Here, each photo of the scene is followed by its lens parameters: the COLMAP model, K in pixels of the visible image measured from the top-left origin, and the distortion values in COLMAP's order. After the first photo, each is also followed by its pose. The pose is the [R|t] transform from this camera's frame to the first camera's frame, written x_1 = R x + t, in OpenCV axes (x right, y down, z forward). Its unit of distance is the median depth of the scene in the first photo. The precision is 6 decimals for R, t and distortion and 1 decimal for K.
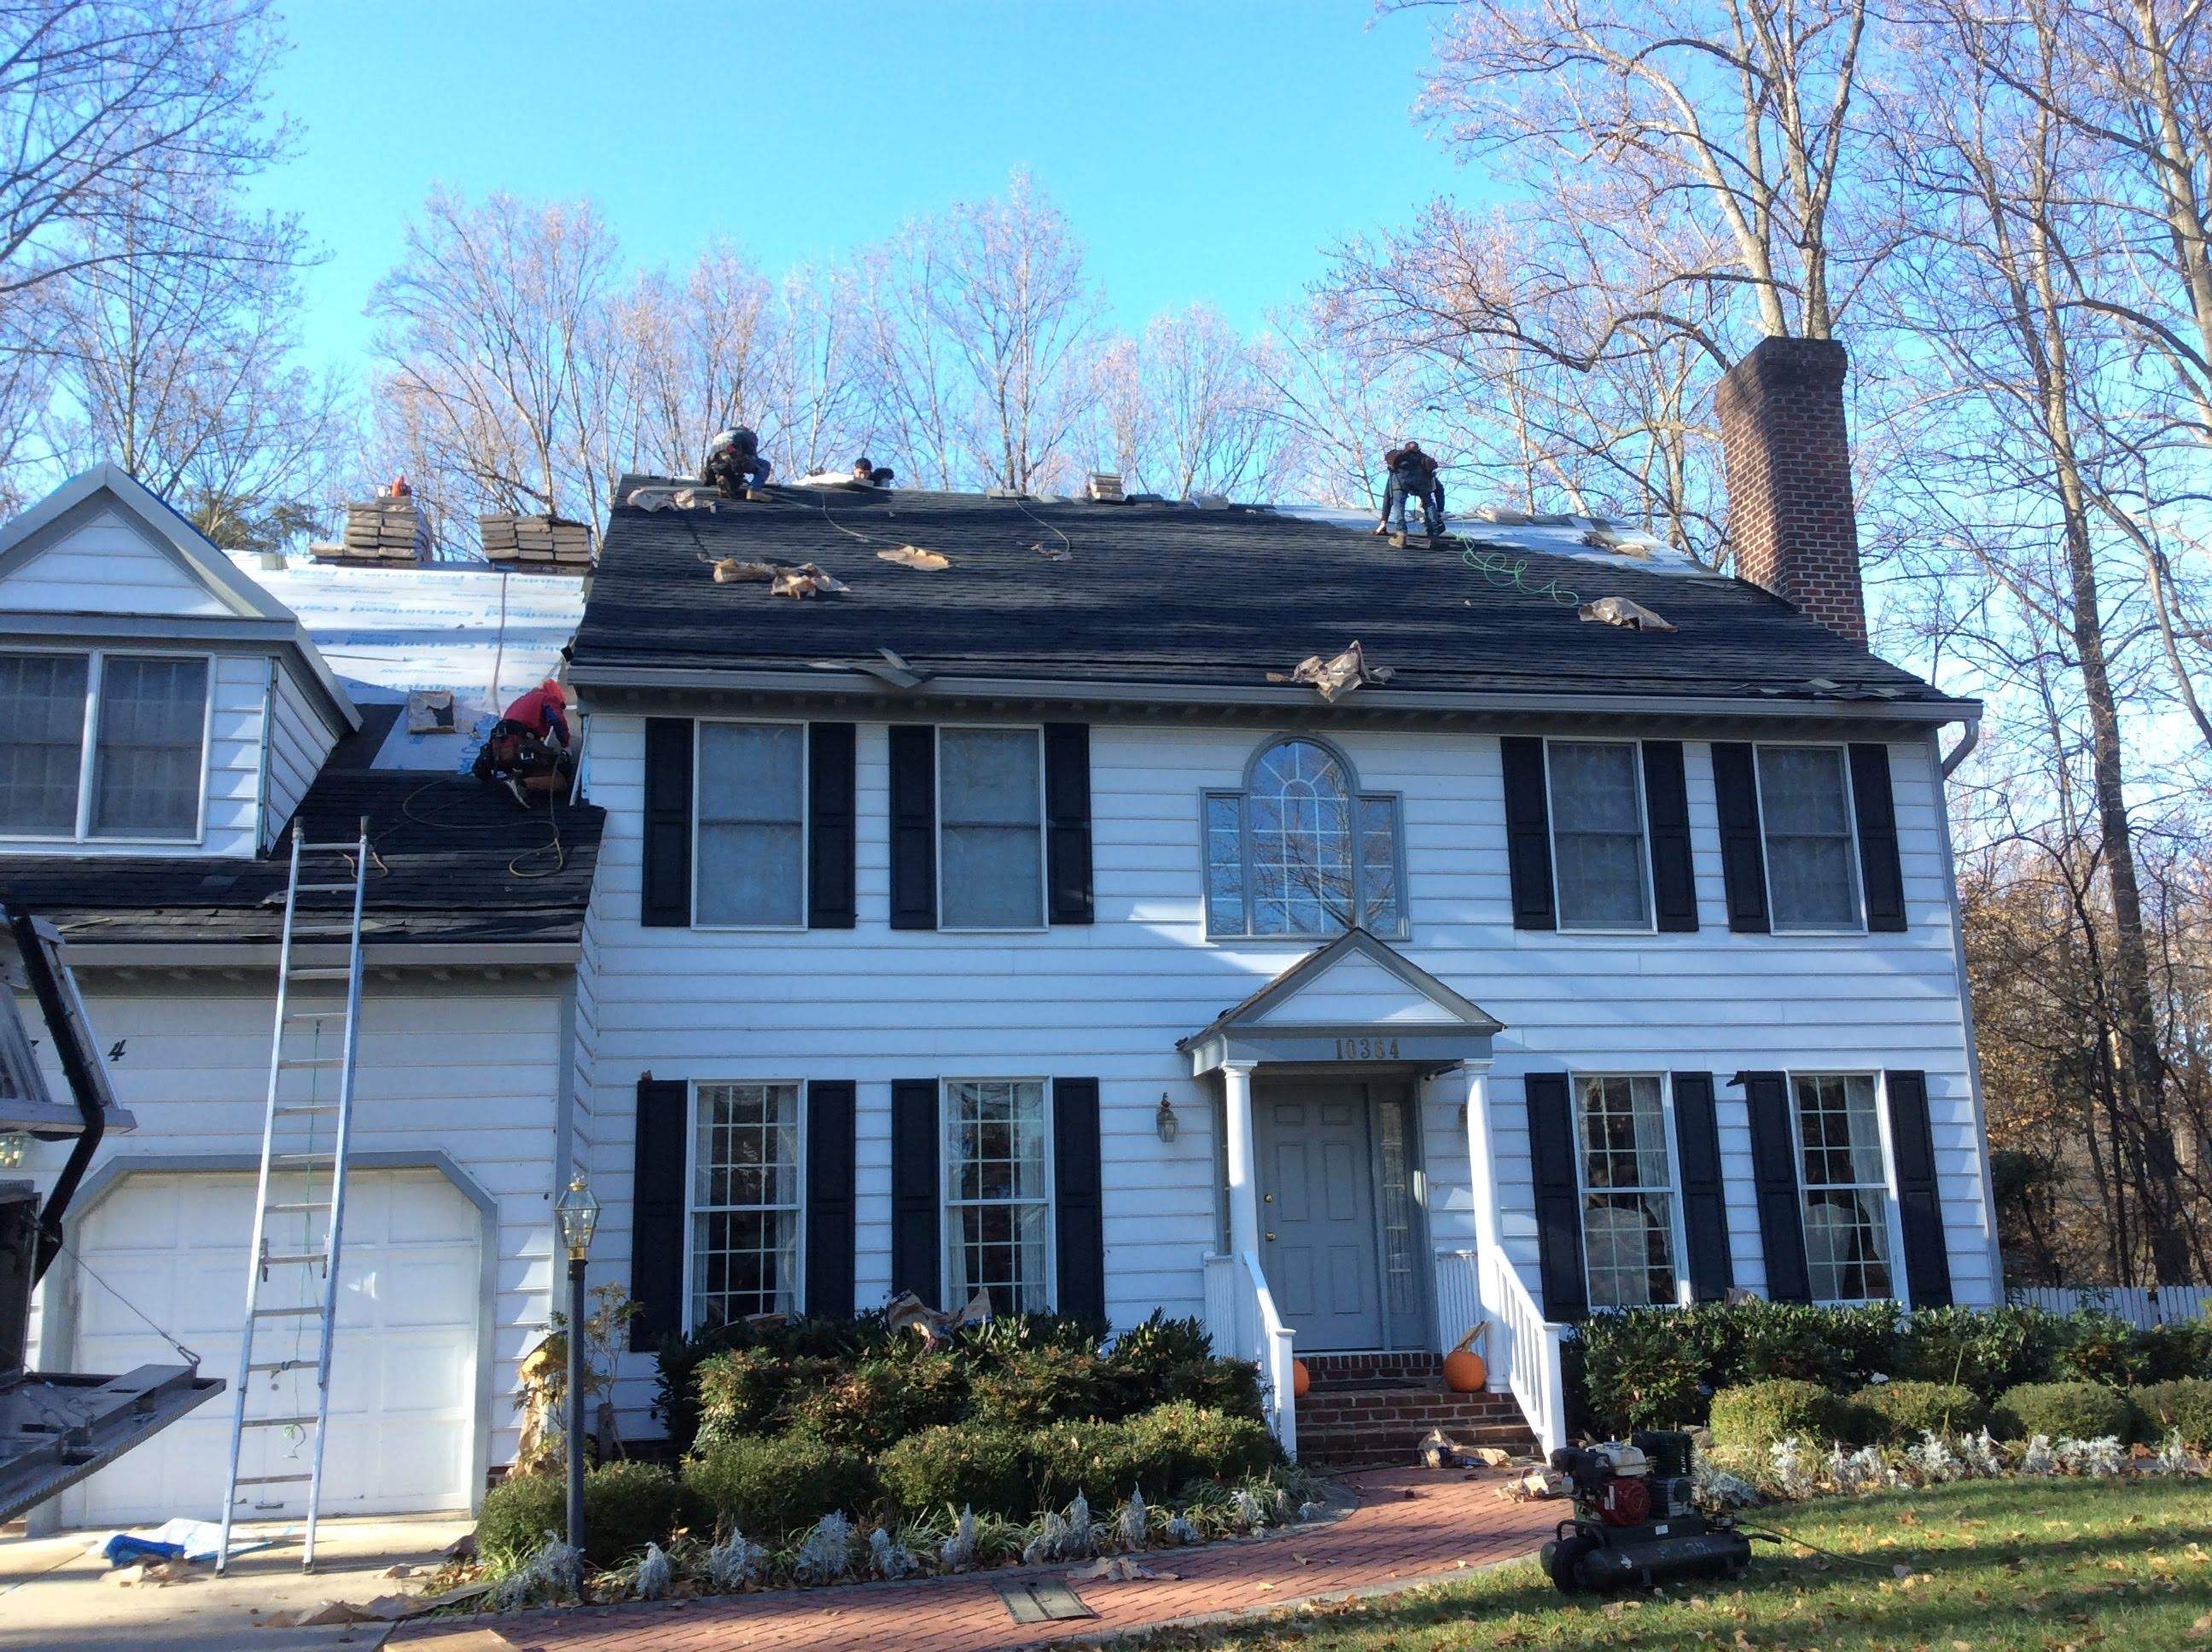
lens RADIAL K [[2047.5, 0, 1106.0], [0, 2047.5, 826.0], [0, 0, 1]] dist [0.119168, -0.301133]
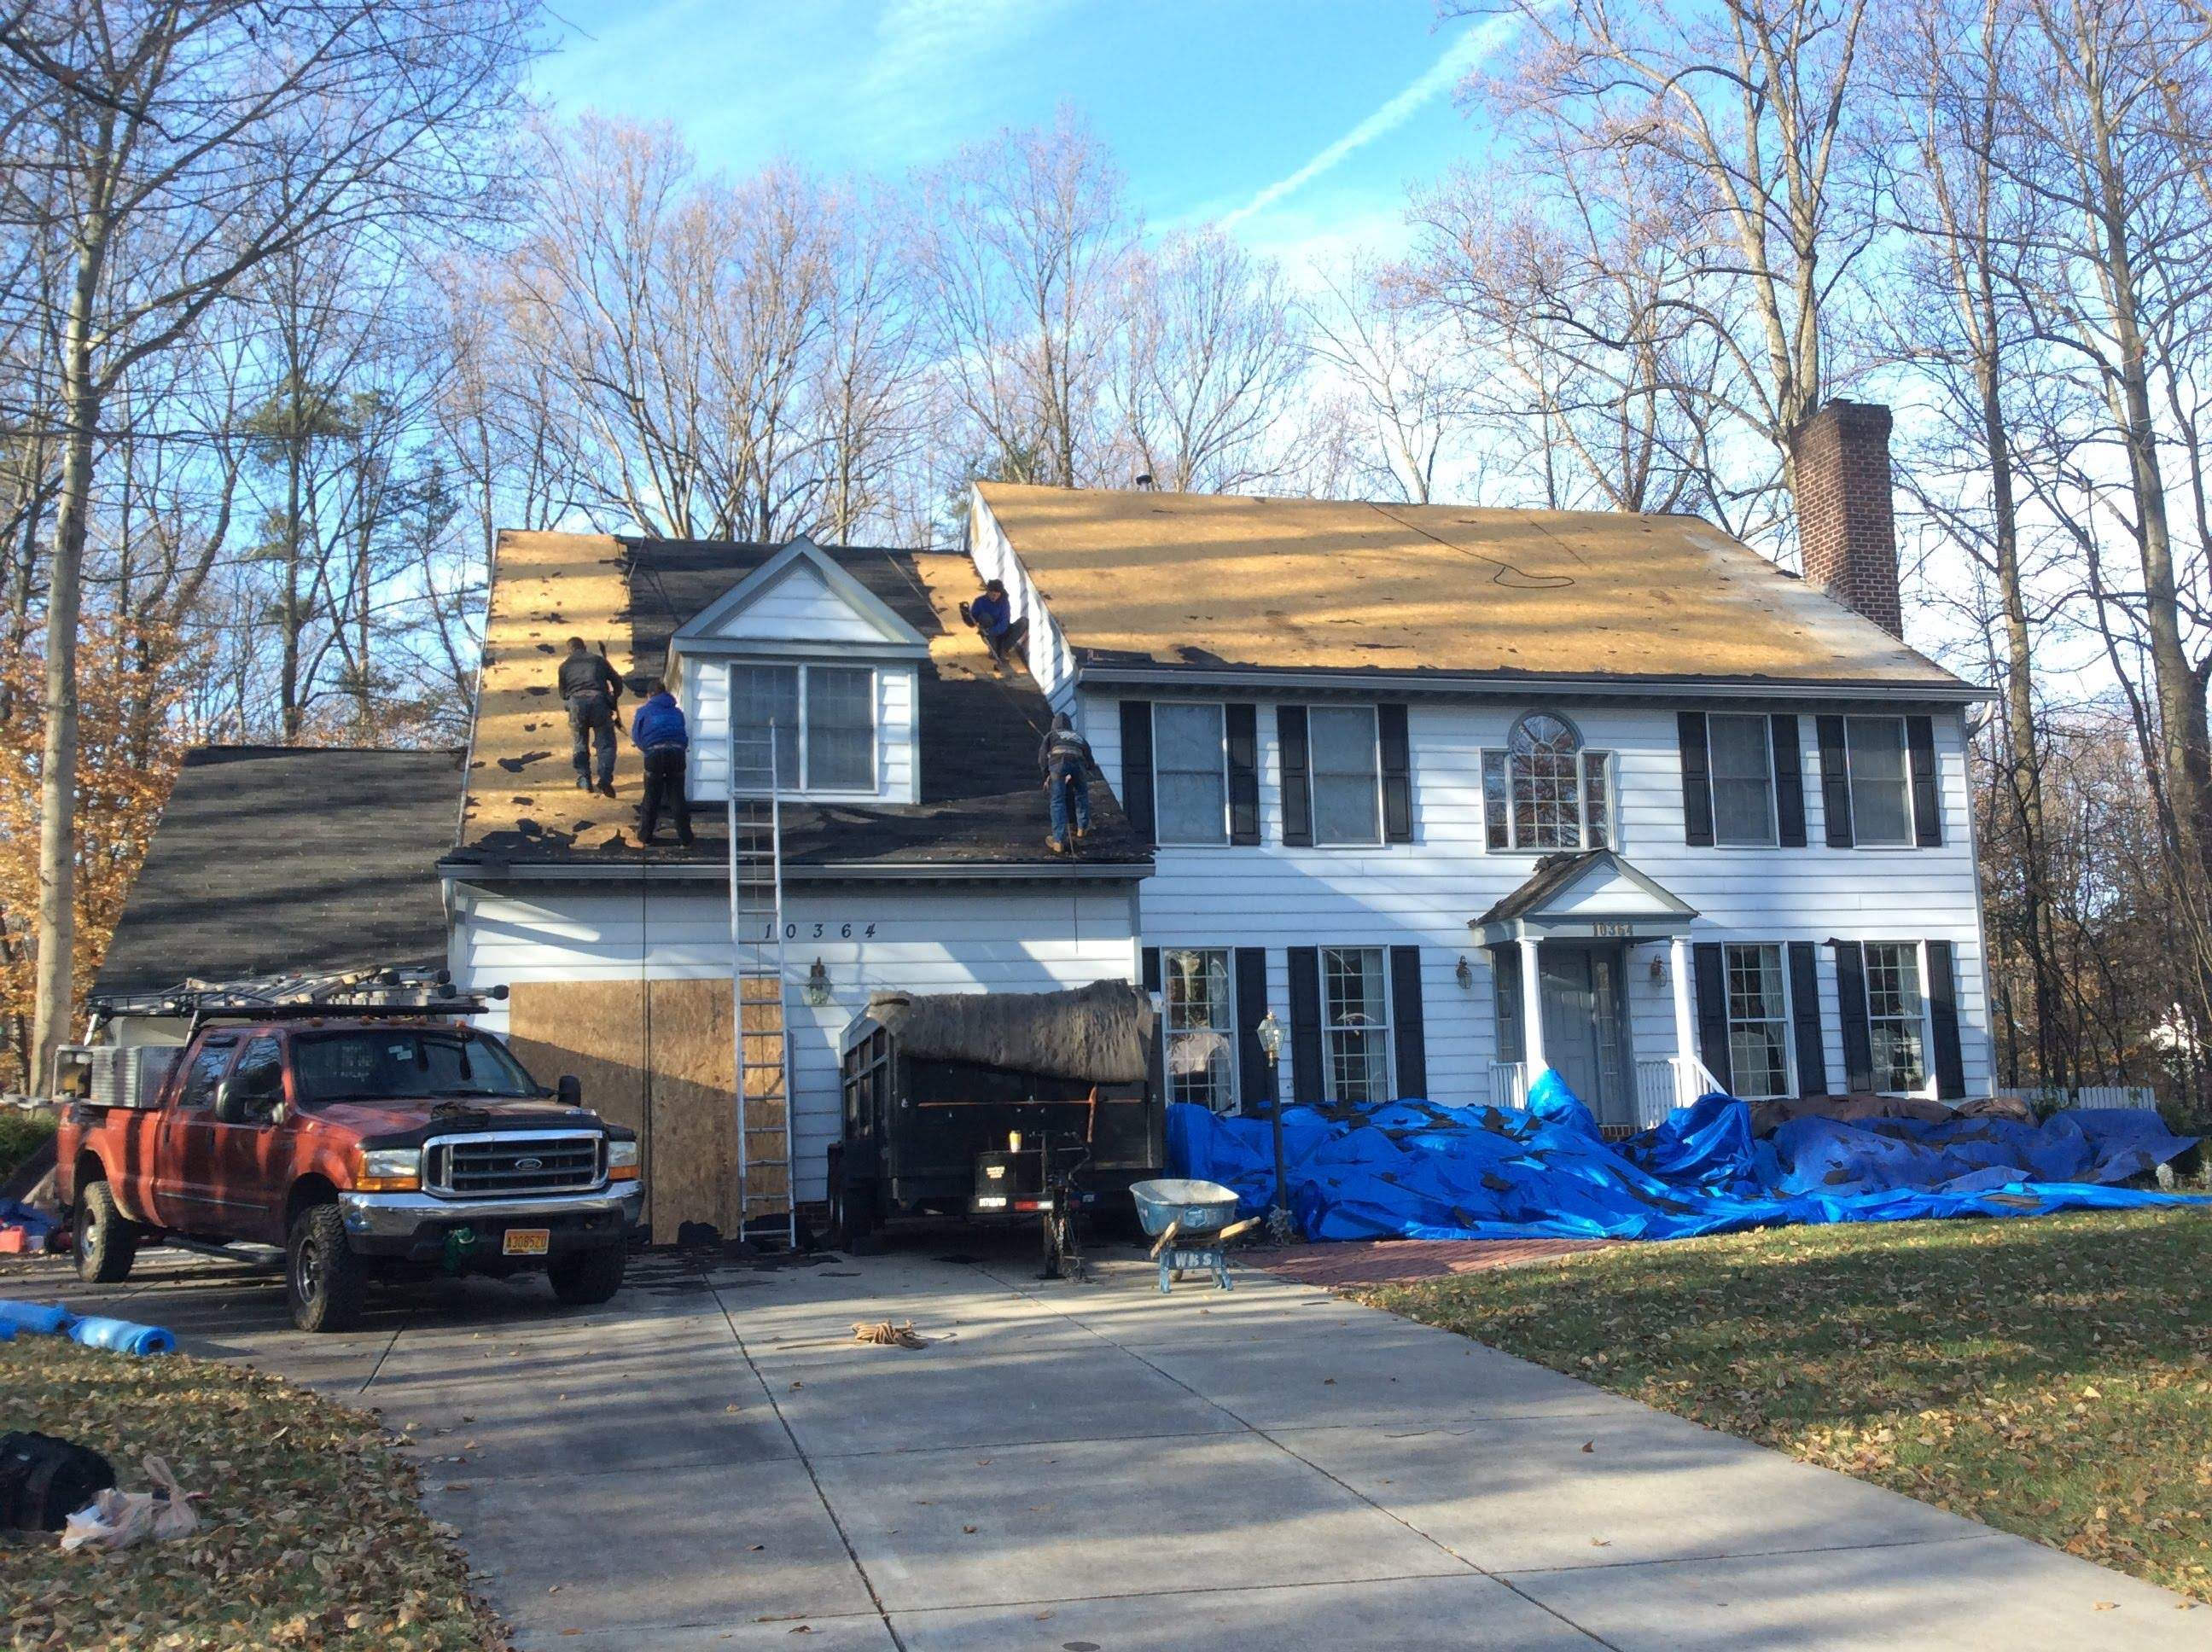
lens RADIAL K [[2047.5, 0, 1106.0], [0, 2047.5, 826.0], [0, 0, 1]] dist [0.119168, -0.301133]
pose [[0.997645, 0.006040, 0.068324, -0.319216], [-0.011560, 0.996673, 0.080686, -0.078082], [-0.067609, -0.081286, 0.994395, -0.439788]]
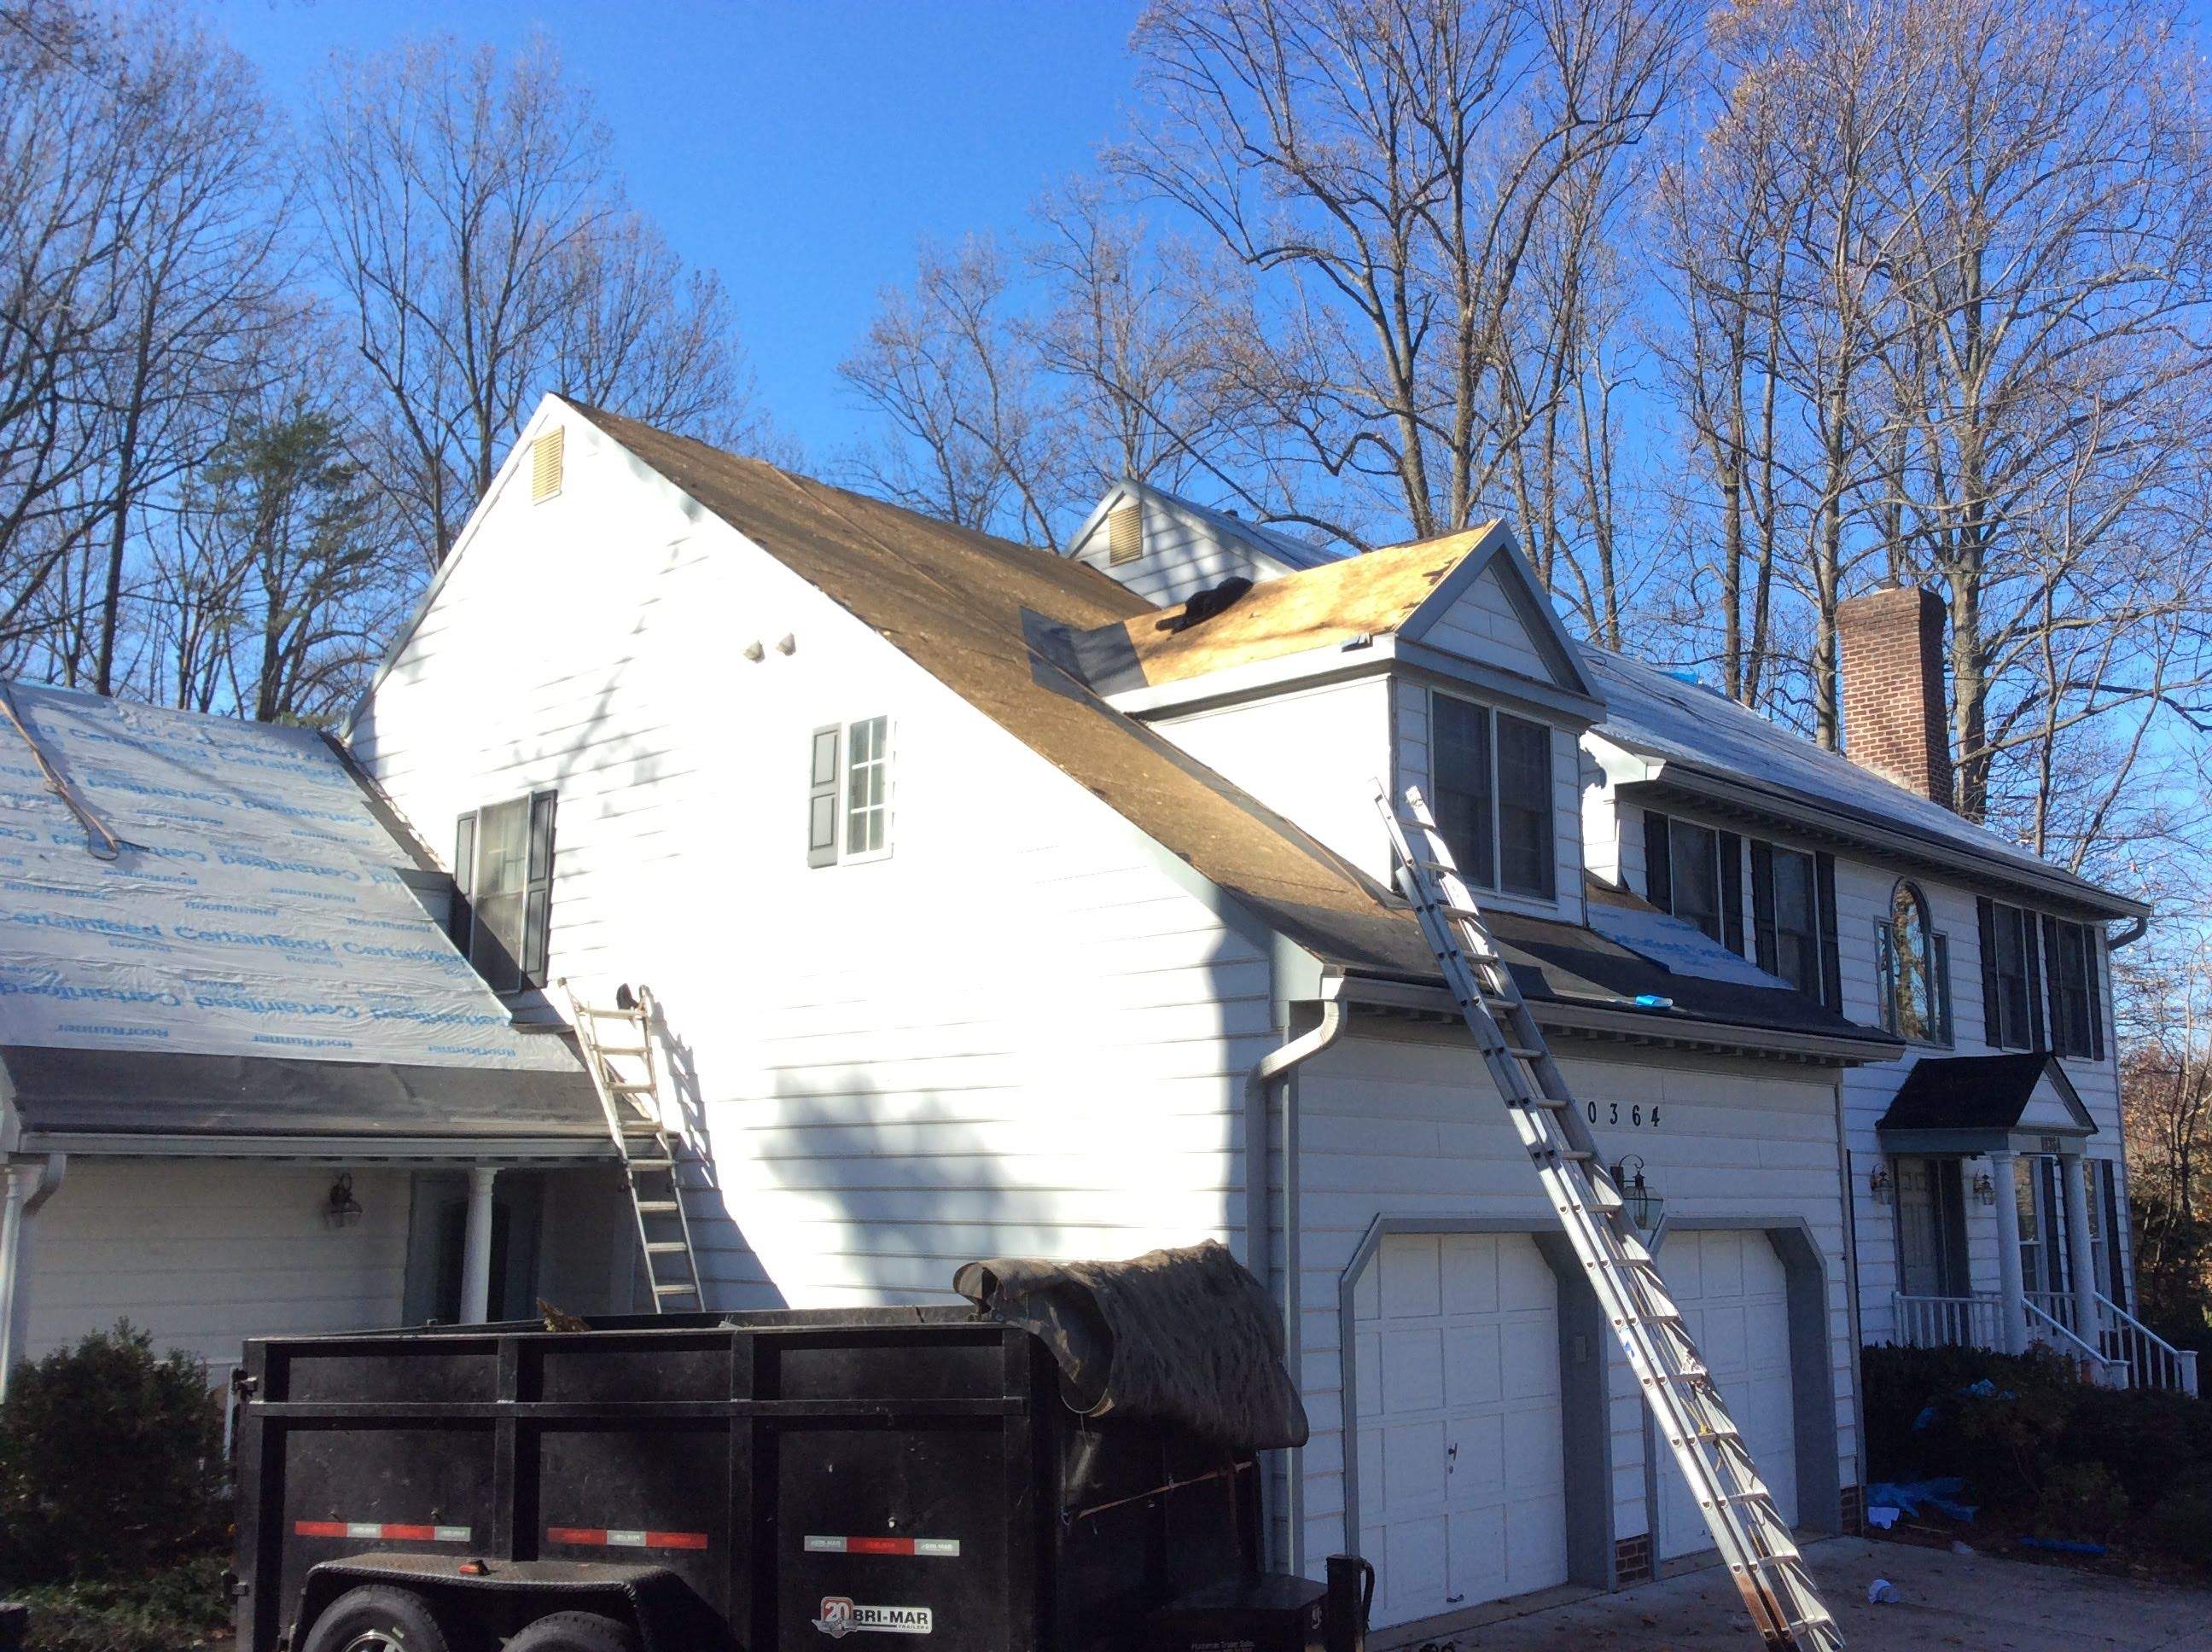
lens RADIAL K [[2031.8, 0, 1130.5], [0, 2031.8, 821.7], [0, 0, 1]] dist [0.115703, -0.217123]
pose [[0.816596, 0.134916, 0.561220, -1.028621], [-0.153812, 0.988005, -0.013711, 0.011280], [-0.556338, -0.075126, 0.827553, 0.225798]]
